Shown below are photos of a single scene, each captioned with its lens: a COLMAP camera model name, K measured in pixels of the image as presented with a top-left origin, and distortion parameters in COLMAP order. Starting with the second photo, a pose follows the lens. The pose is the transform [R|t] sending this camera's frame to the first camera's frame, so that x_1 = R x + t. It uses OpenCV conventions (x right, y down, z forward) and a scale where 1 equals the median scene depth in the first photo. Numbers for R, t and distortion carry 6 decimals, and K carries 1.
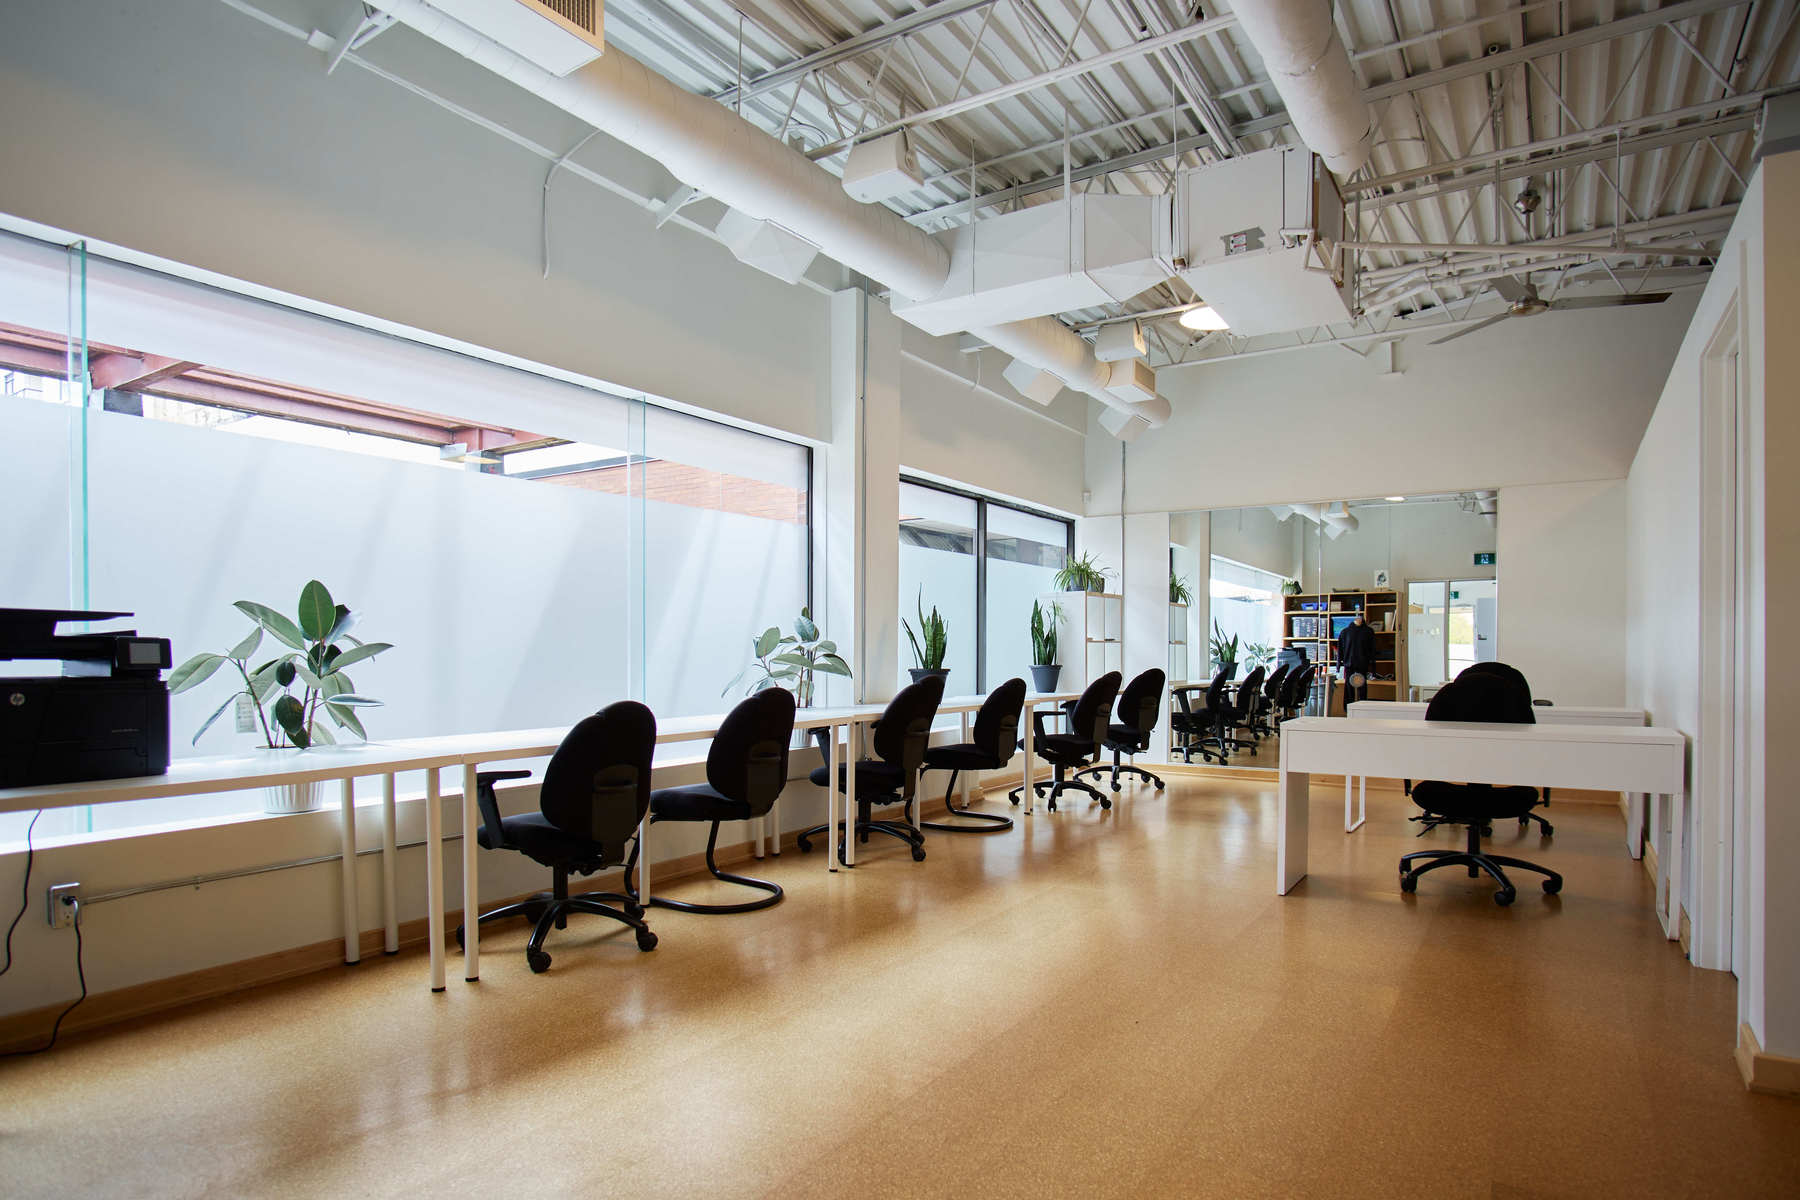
lens RADIAL K [[1010.6, 0, 941.9], [0, 1010.6, 660.6], [0, 0, 1]] dist [-0.001625, 0.000705]
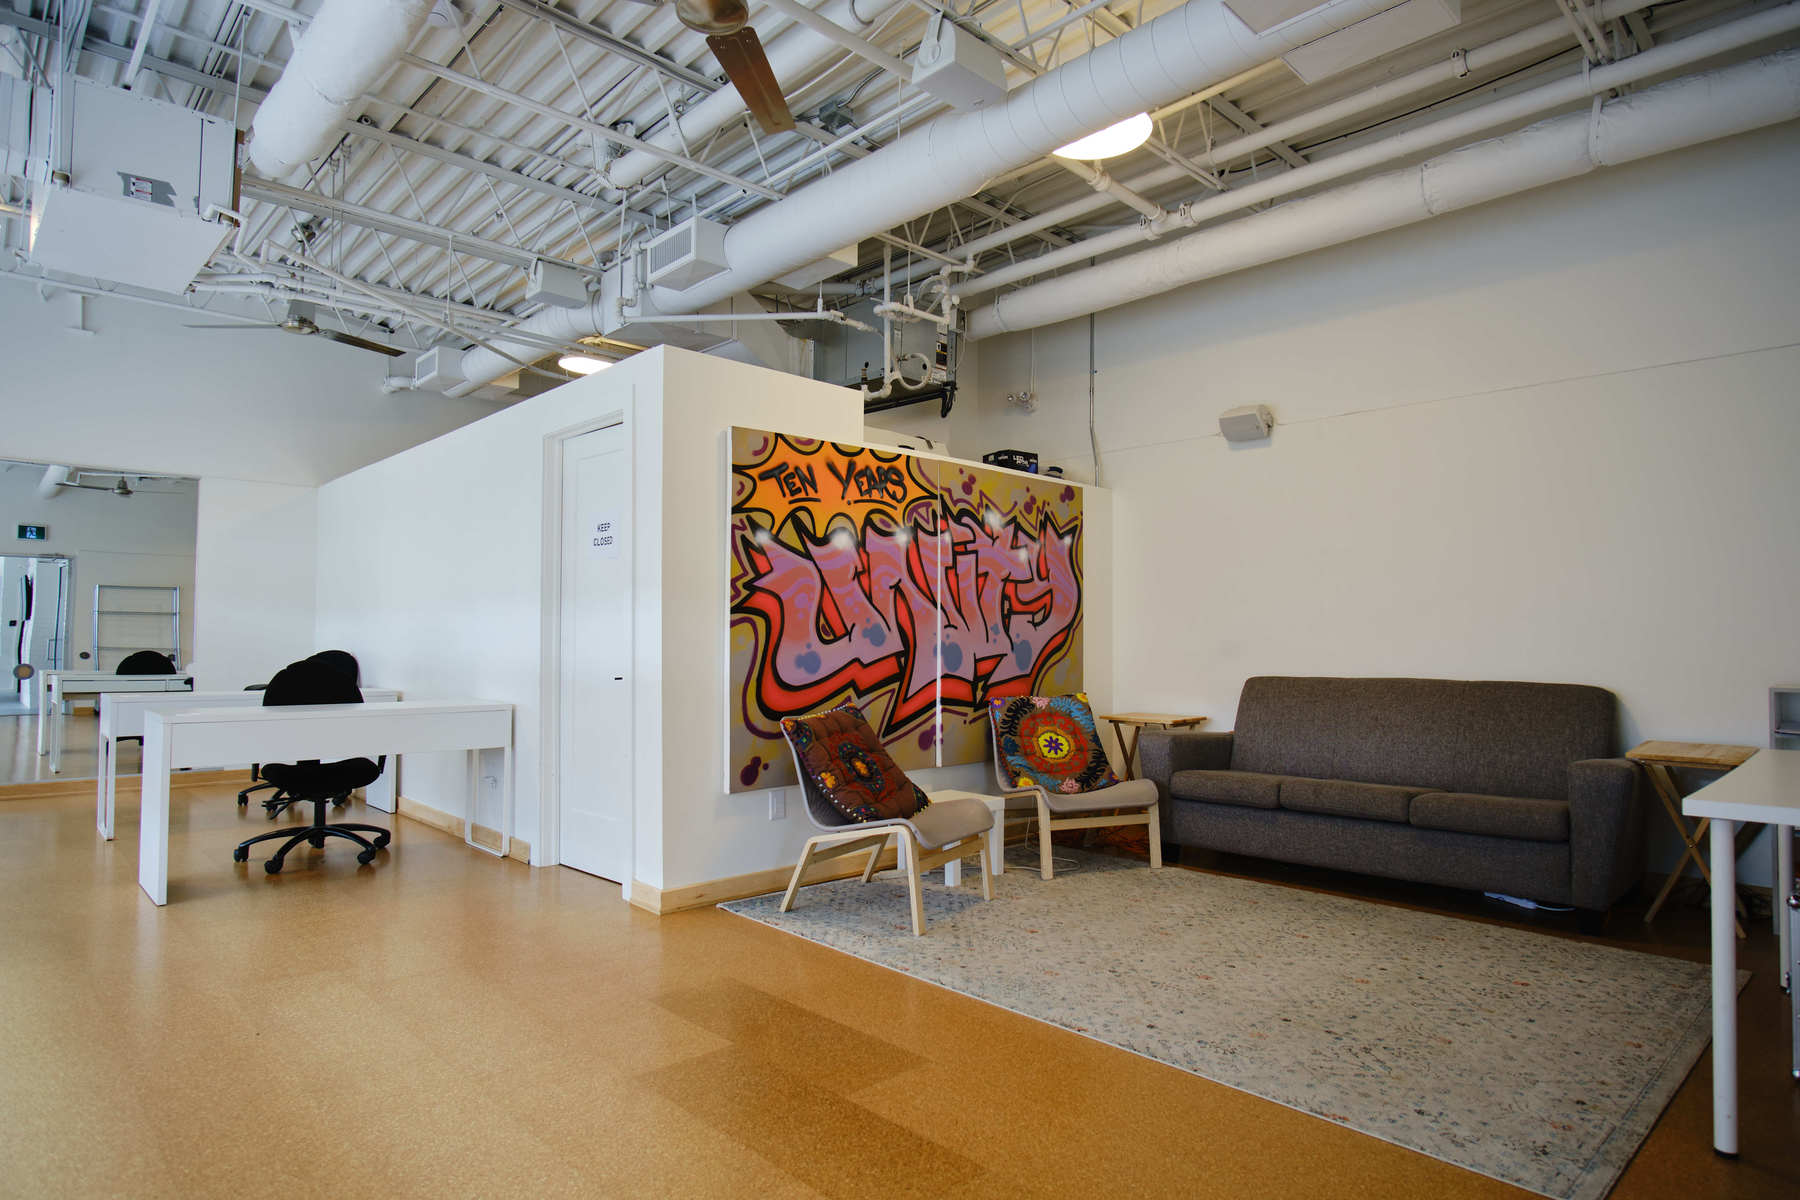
lens RADIAL K [[995.0, 0, 908.0], [0, 995.0, 604.8], [0, 0, 1]] dist [-0.022258, 0.000867]
pose [[0.260562, 0.038148, 0.964703, -0.355884], [0.002030, 0.999195, -0.040061, -0.003178], [-0.965455, 0.012396, 0.260275, 0.110144]]
